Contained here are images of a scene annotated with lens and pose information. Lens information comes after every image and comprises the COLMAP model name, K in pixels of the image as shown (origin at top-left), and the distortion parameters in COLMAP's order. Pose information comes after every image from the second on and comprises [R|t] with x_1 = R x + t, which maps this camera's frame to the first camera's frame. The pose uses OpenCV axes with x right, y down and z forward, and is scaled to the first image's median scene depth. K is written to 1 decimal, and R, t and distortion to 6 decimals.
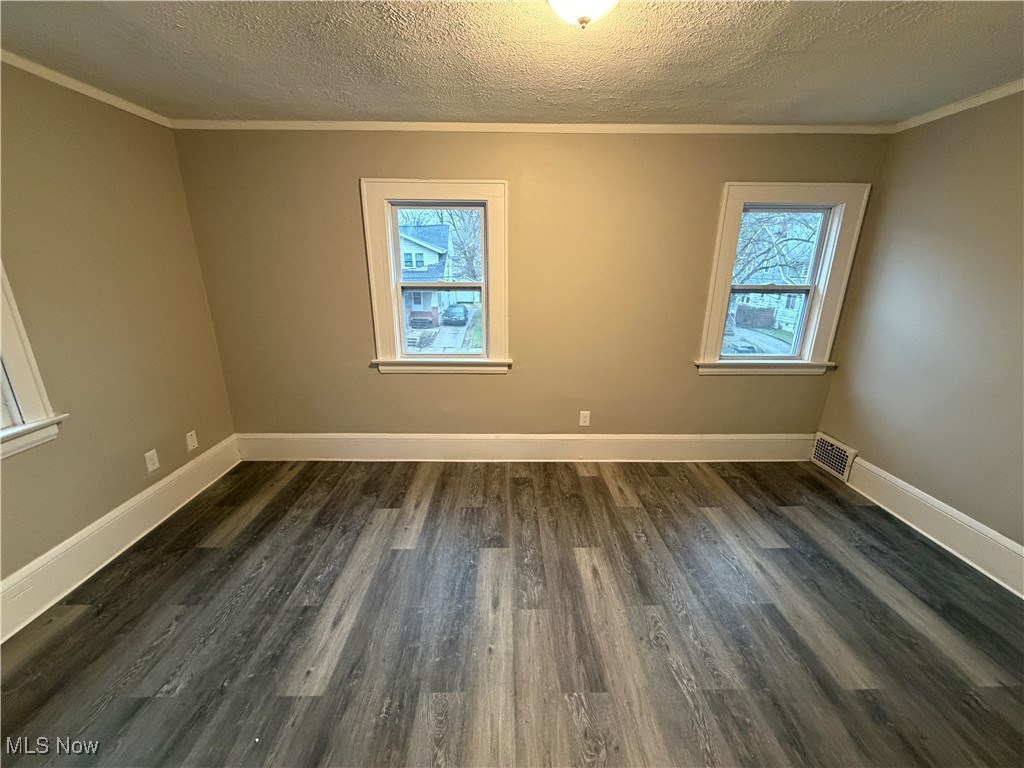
lens RADIAL K [[416.8, 0, 512.6], [0, 416.8, 395.0], [0, 0, 1]] dist [-0.002394, -0.000514]
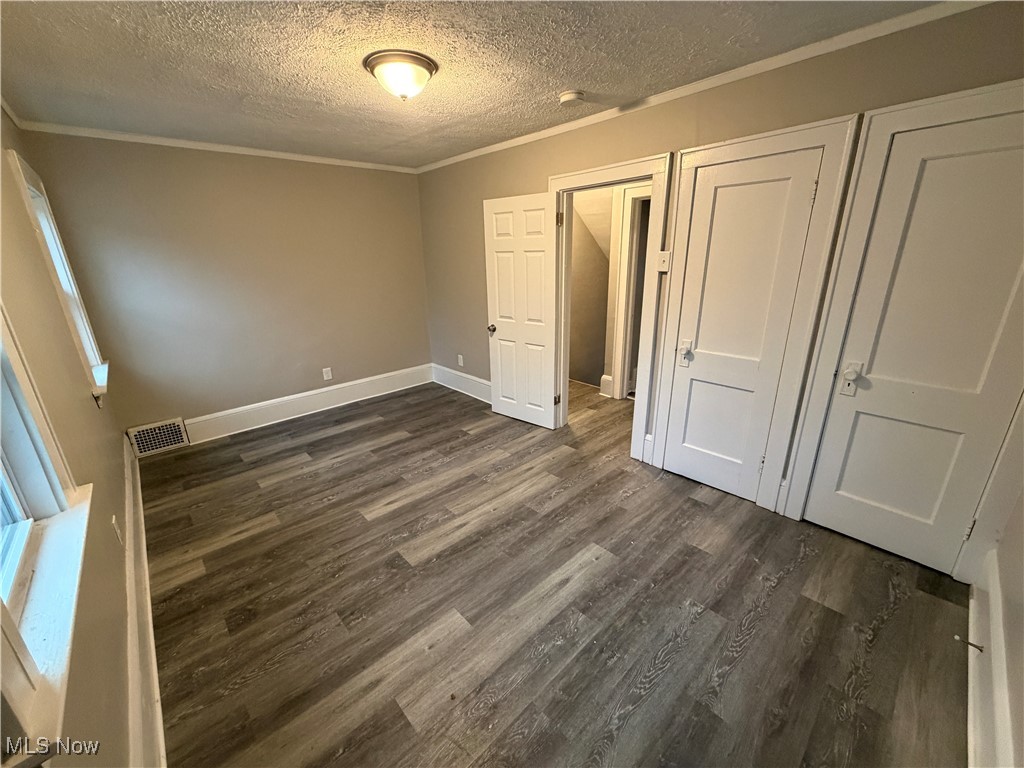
lens RADIAL K [[406.1, 0, 512.8], [0, 406.1, 385.8], [0, 0, 1]] dist [-0.000983, 0.000180]
pose [[-0.680312, -0.220228, 0.699054, -0.837783], [0.242035, 0.832775, 0.497901, -0.393310], [-0.691806, 0.507924, -0.513243, 1.201376]]
